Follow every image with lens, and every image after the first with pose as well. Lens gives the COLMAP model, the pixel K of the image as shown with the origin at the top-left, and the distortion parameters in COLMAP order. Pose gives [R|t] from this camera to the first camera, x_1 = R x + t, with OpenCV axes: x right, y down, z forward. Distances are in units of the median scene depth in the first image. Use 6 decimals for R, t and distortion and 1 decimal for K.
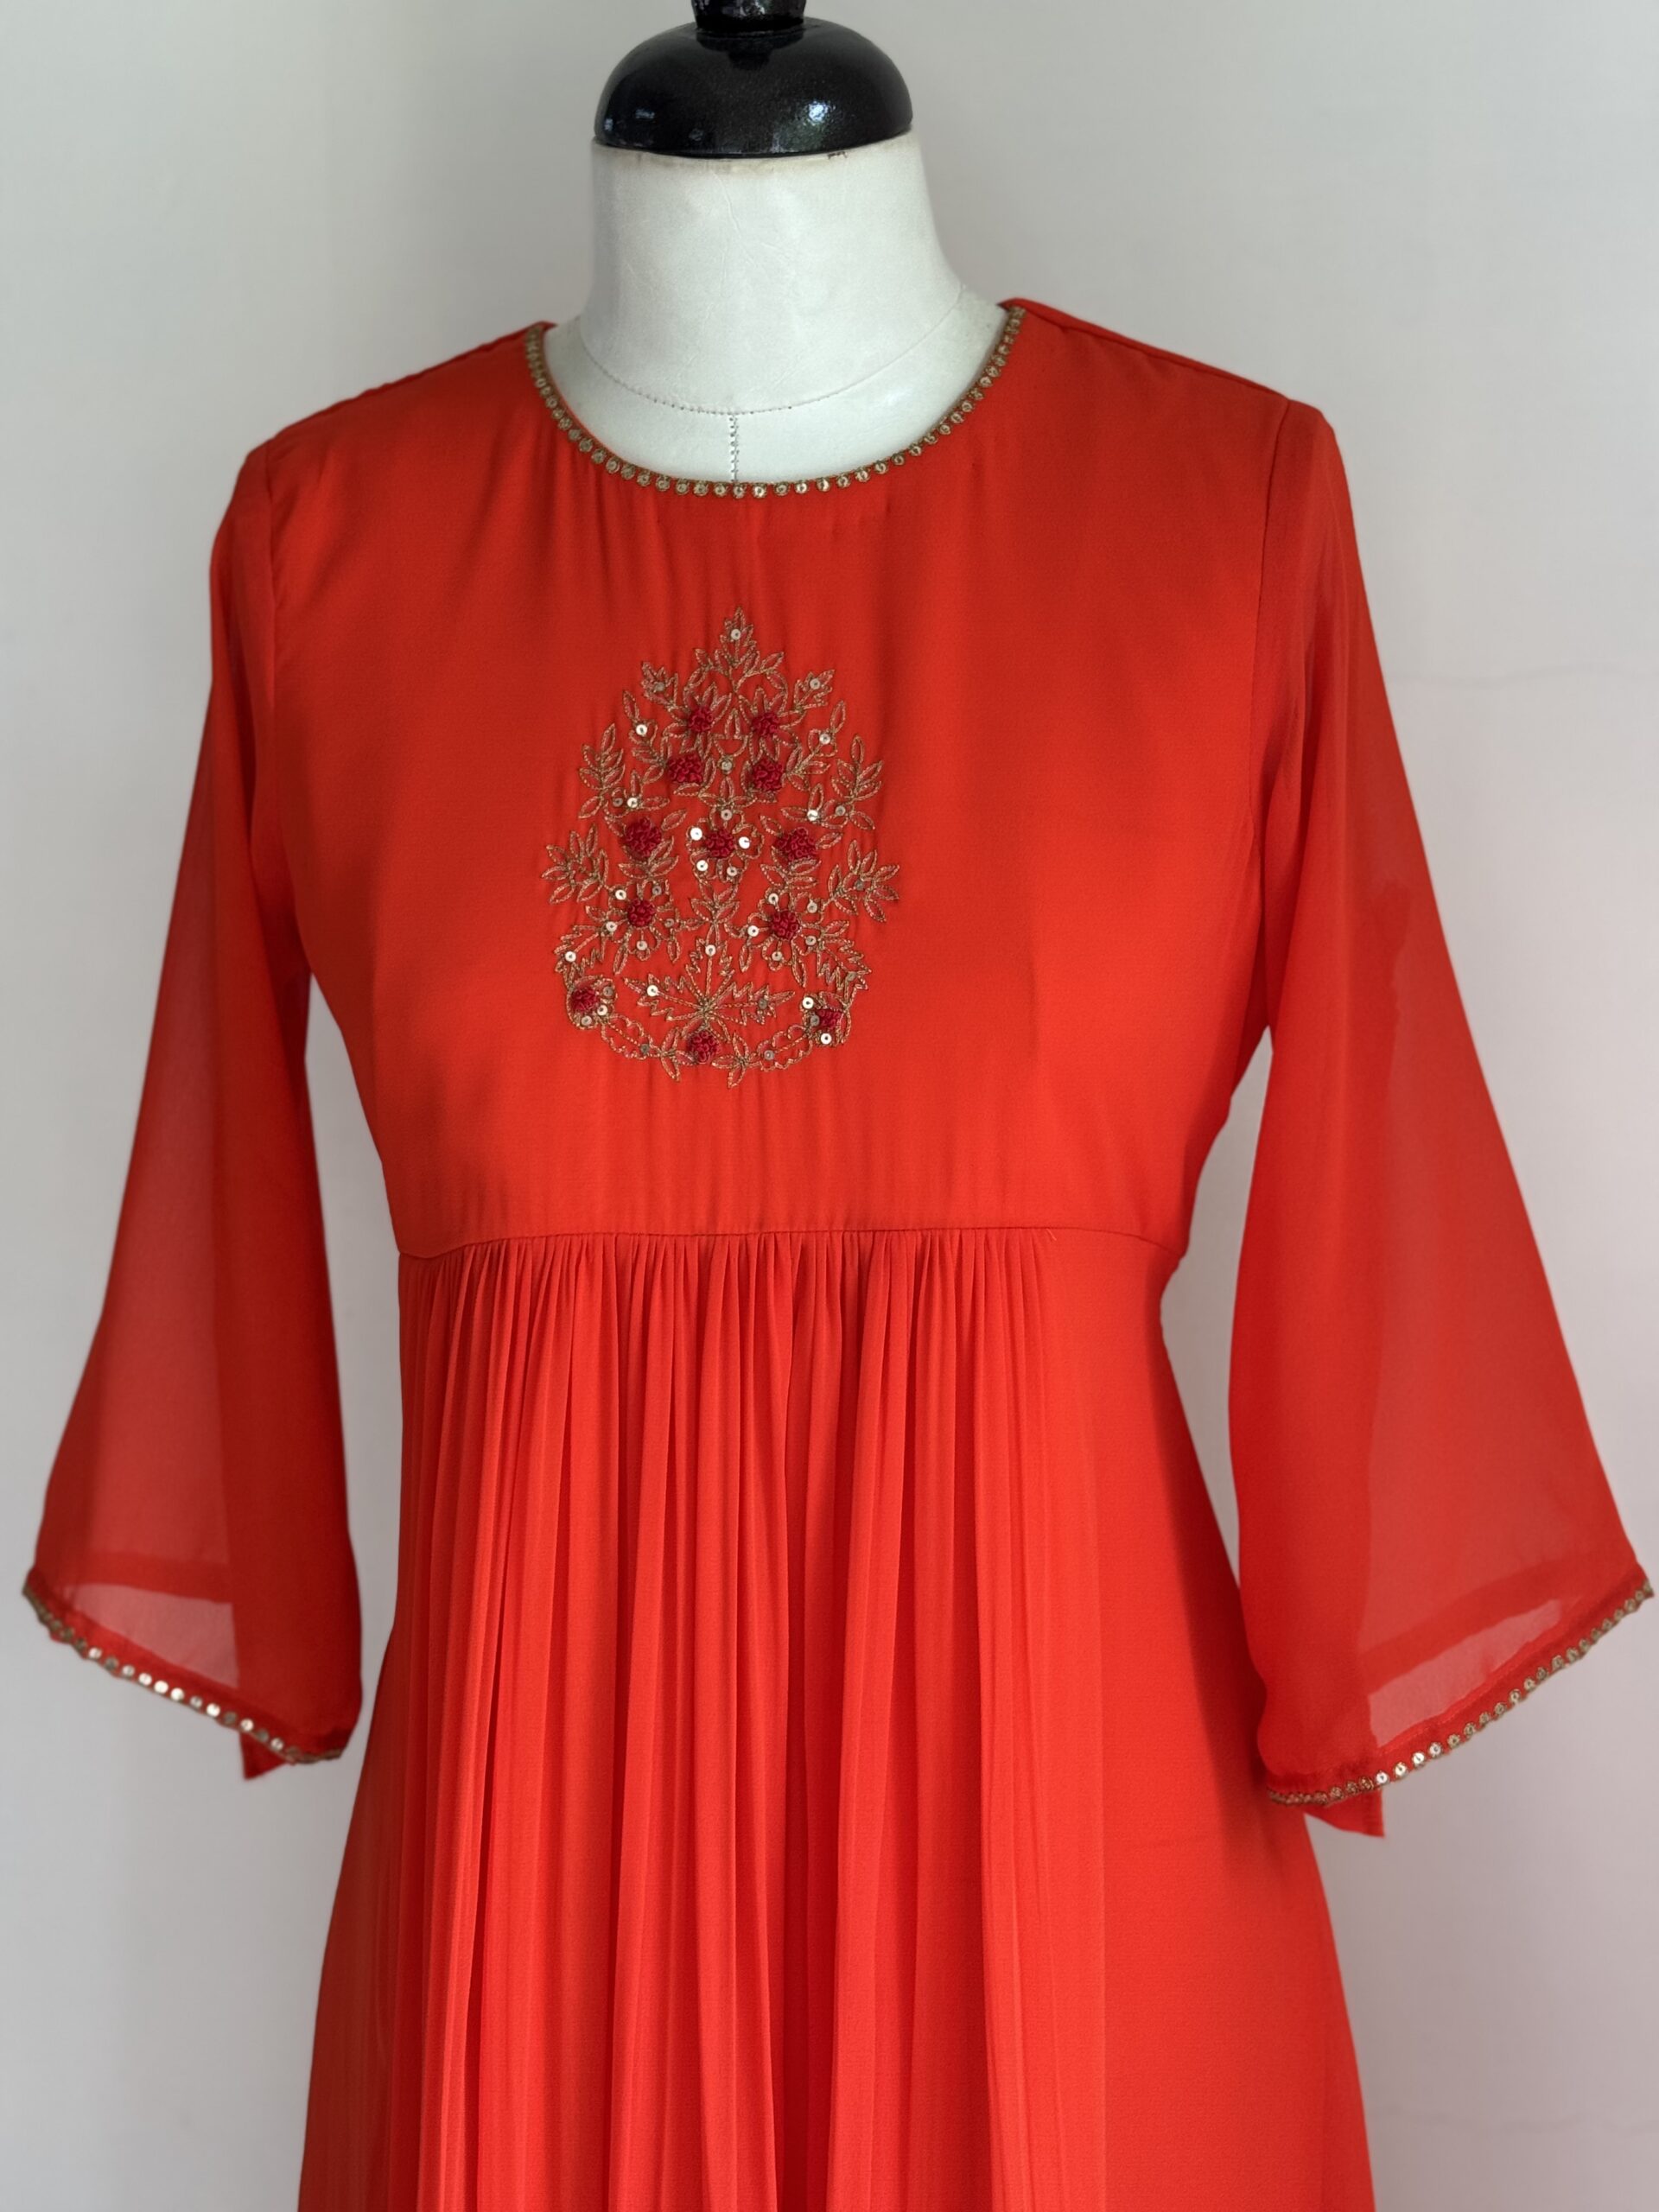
lens RADIAL K [[3097.1, 0, 830.9], [0, 3097.1, 1108.8], [0, 0, 1]] dist [0.133882, 0.000000]
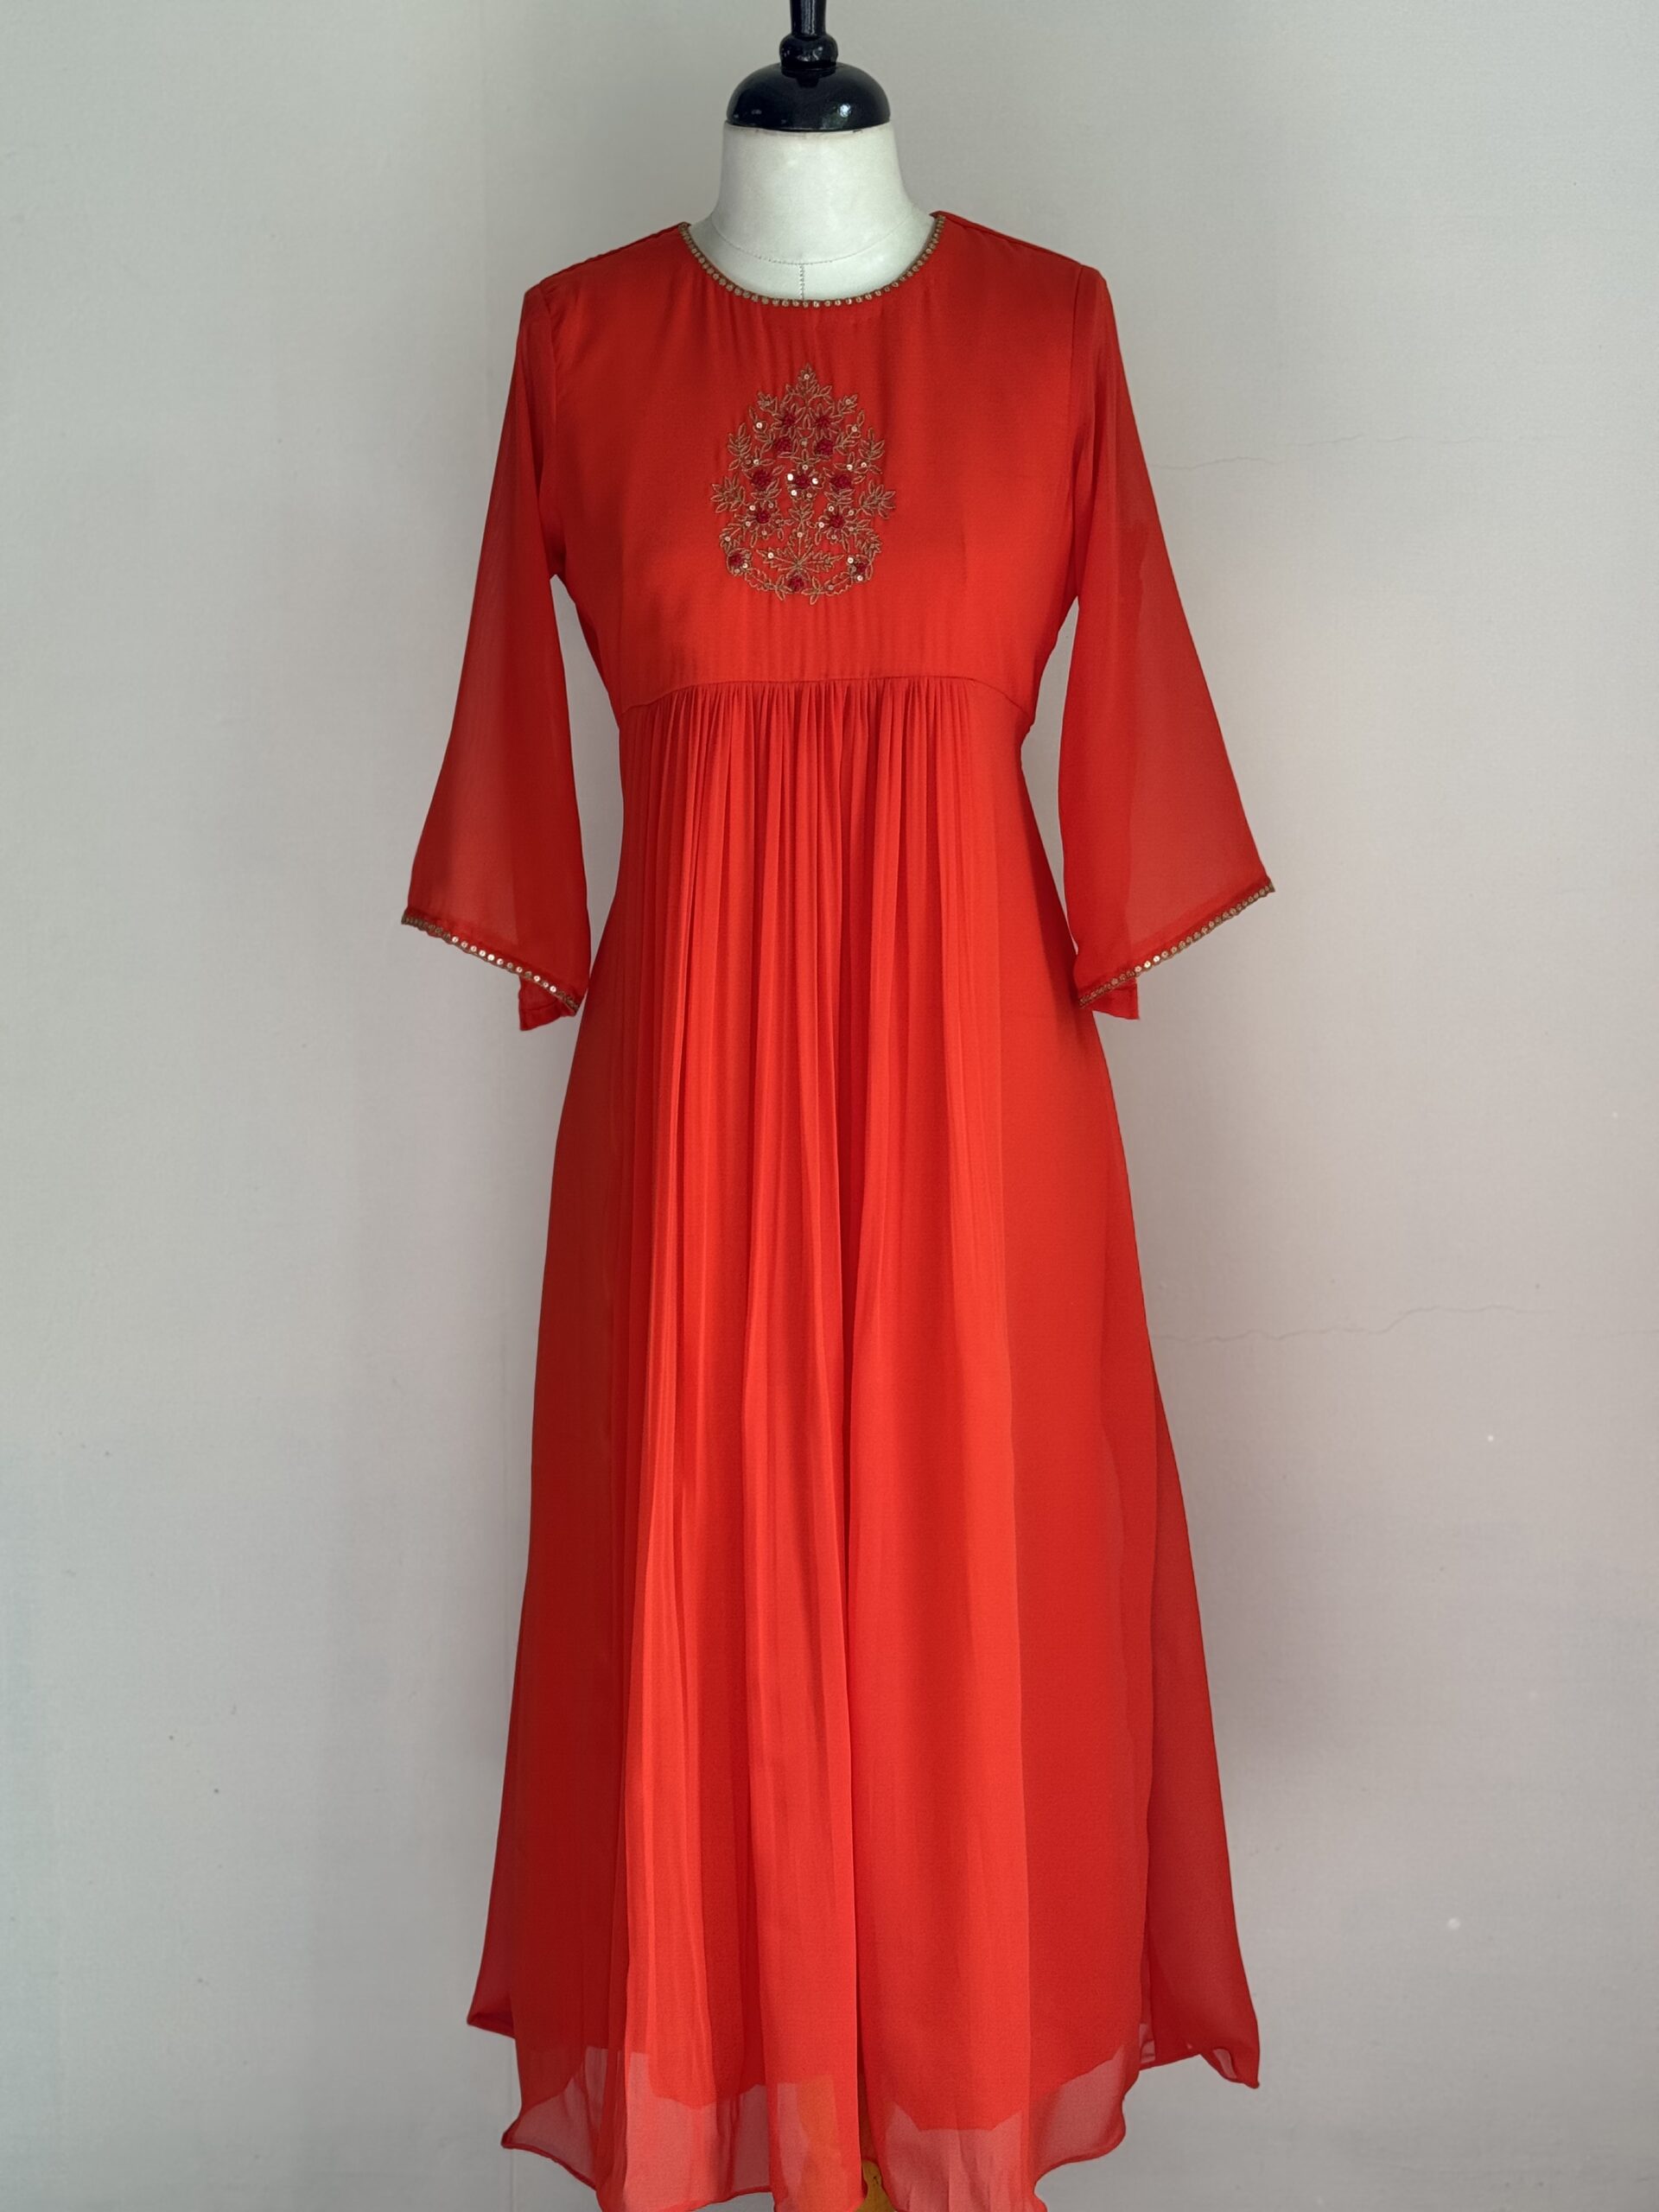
lens RADIAL K [[3097.1, 0, 839.1], [0, 3097.1, 1116.8], [0, 0, 1]] dist [0.133882, 0.000000]
pose [[0.995987, -0.012956, 0.088553, -0.188382], [0.013947, 0.999847, -0.010591, 0.330447], [-0.088403, 0.011784, 0.996015, -0.940975]]
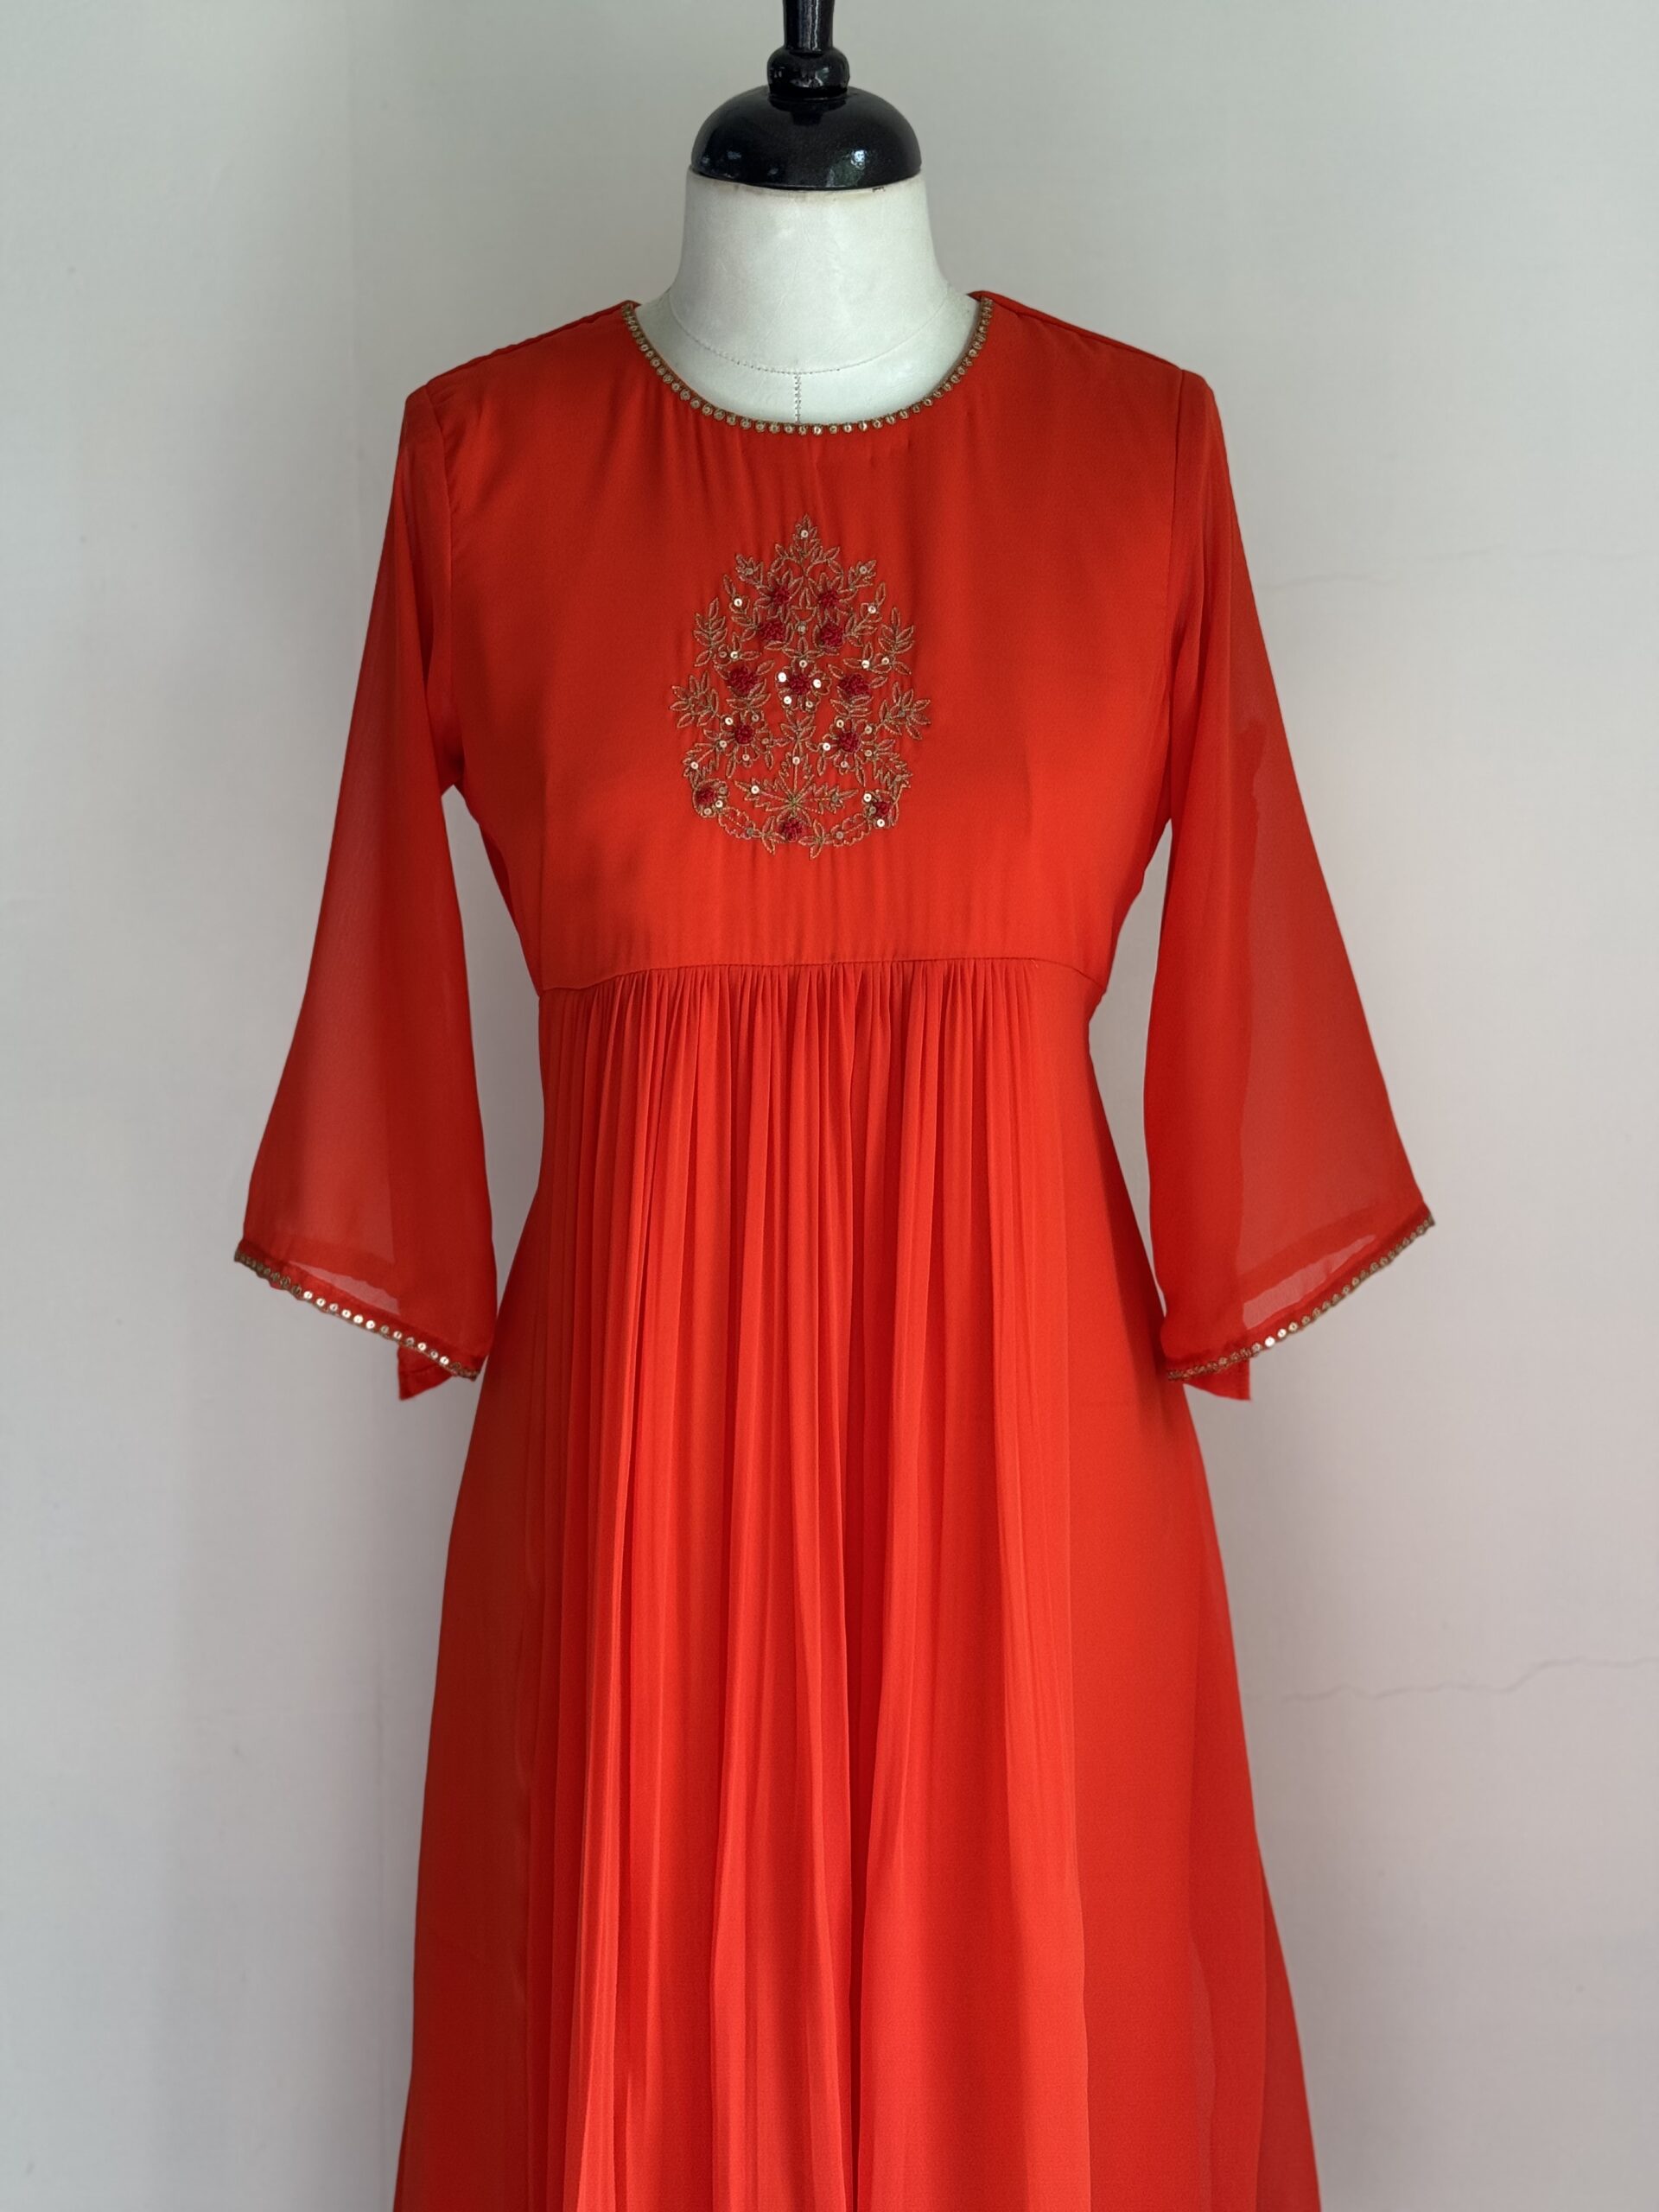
lens RADIAL K [[3097.1, 0, 841.6], [0, 3097.1, 1108.1], [0, 0, 1]] dist [0.133882, 0.000000]
pose [[0.992078, -0.013539, 0.124894, -0.190002], [0.010915, 0.999706, 0.021672, 0.073393], [-0.125150, -0.020137, 0.991933, -0.383731]]
